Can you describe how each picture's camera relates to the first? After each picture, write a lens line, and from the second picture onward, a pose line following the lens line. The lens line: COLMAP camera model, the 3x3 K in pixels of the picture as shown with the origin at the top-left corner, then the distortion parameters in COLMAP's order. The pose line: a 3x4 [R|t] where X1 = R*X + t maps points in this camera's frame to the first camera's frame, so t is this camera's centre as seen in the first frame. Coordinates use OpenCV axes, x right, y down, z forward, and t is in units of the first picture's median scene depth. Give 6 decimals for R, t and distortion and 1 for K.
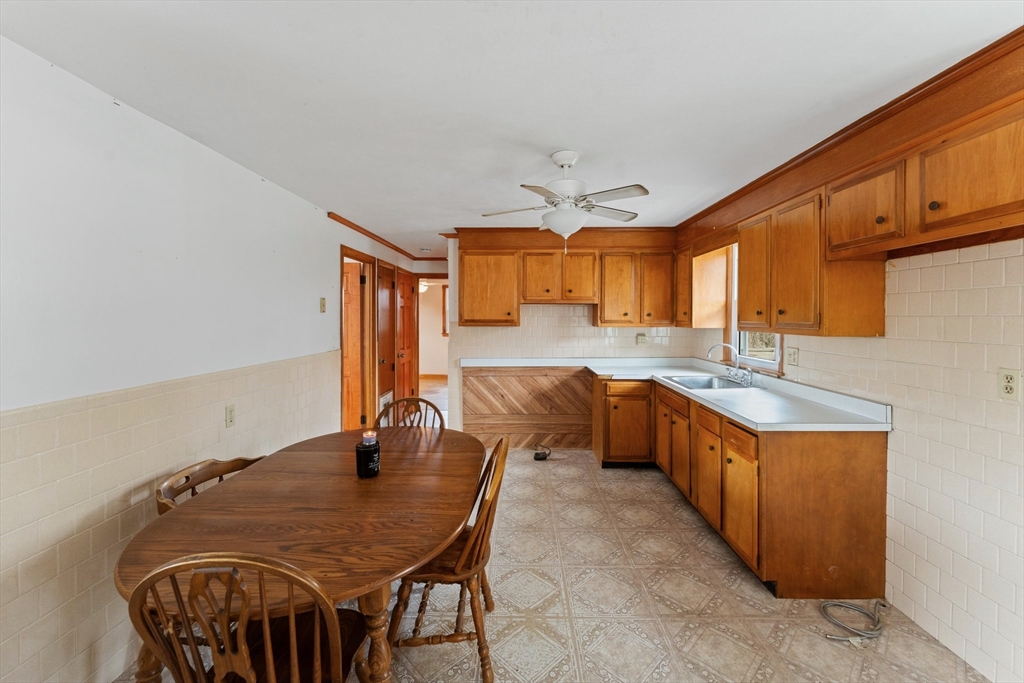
lens RADIAL K [[411.7, 0, 511.6], [0, 411.7, 320.2], [0, 0, 1]] dist [0.001582, -0.000361]
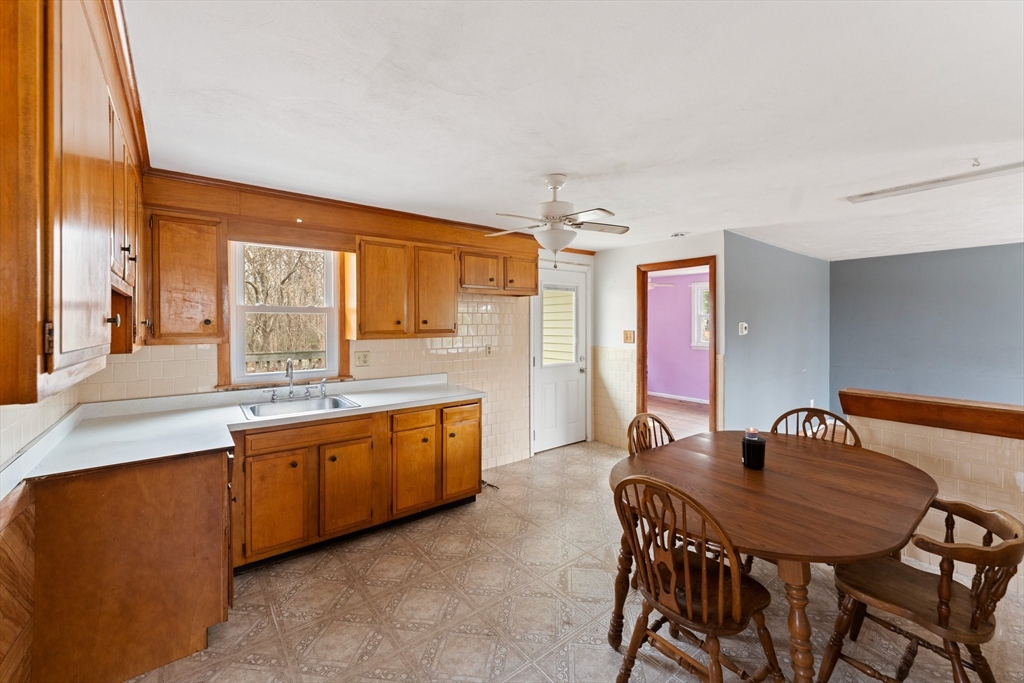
lens RADIAL K [[411.7, 0, 515.7], [0, 411.7, 321.3], [0, 0, 1]] dist [0.001582, -0.000361]
pose [[-0.635791, 0.005345, 0.771843, -0.709379], [0.013115, 0.999906, 0.003879, -0.023525], [-0.771750, 0.012588, -0.635801, 1.944573]]
